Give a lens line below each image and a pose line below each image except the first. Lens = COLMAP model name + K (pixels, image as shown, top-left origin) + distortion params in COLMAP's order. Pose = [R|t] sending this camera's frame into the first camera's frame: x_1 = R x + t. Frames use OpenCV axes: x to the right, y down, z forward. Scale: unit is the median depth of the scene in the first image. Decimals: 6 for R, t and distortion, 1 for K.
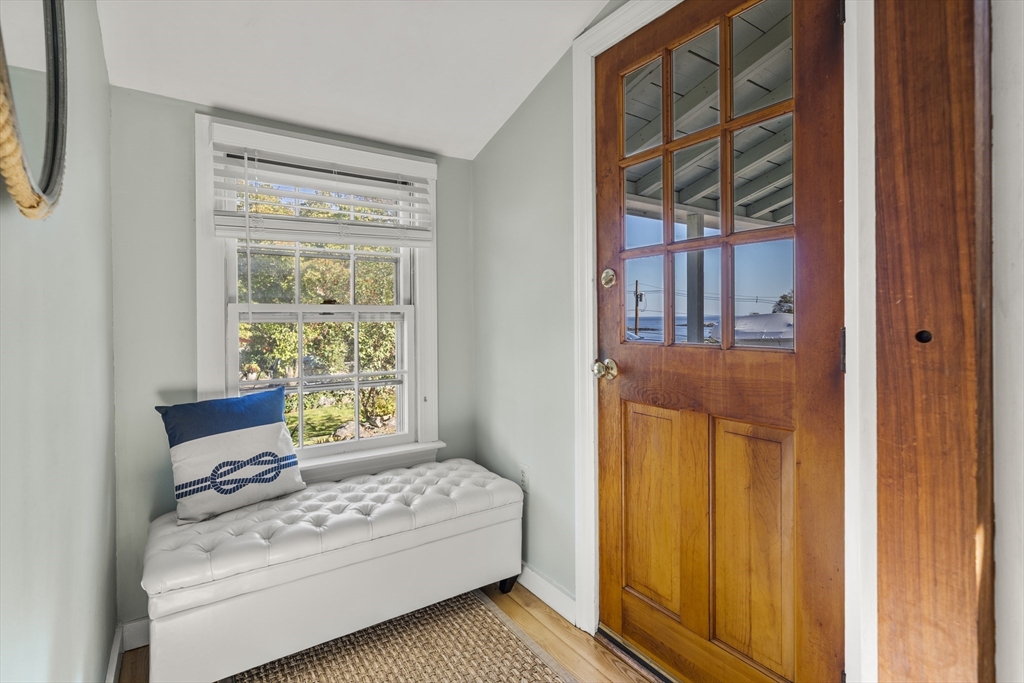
lens RADIAL K [[488.2, 0, 508.1], [0, 488.2, 322.9], [0, 0, 1]] dist [-0.000980, -0.001130]
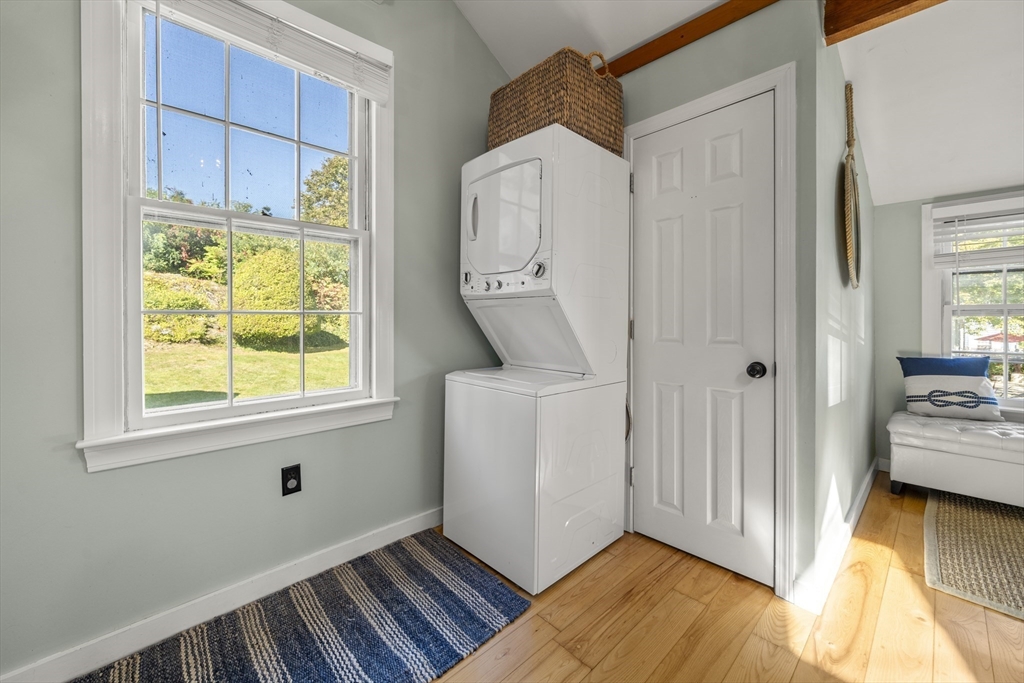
lens RADIAL K [[395.2, 0, 506.7], [0, 395.2, 321.7], [0, 0, 1]] dist [-0.000213, -0.000294]
pose [[0.143883, 0.008435, -0.989559, 0.668126], [-0.001101, 0.999964, 0.008363, 0.009730], [0.989594, -0.000114, 0.143887, -0.841555]]
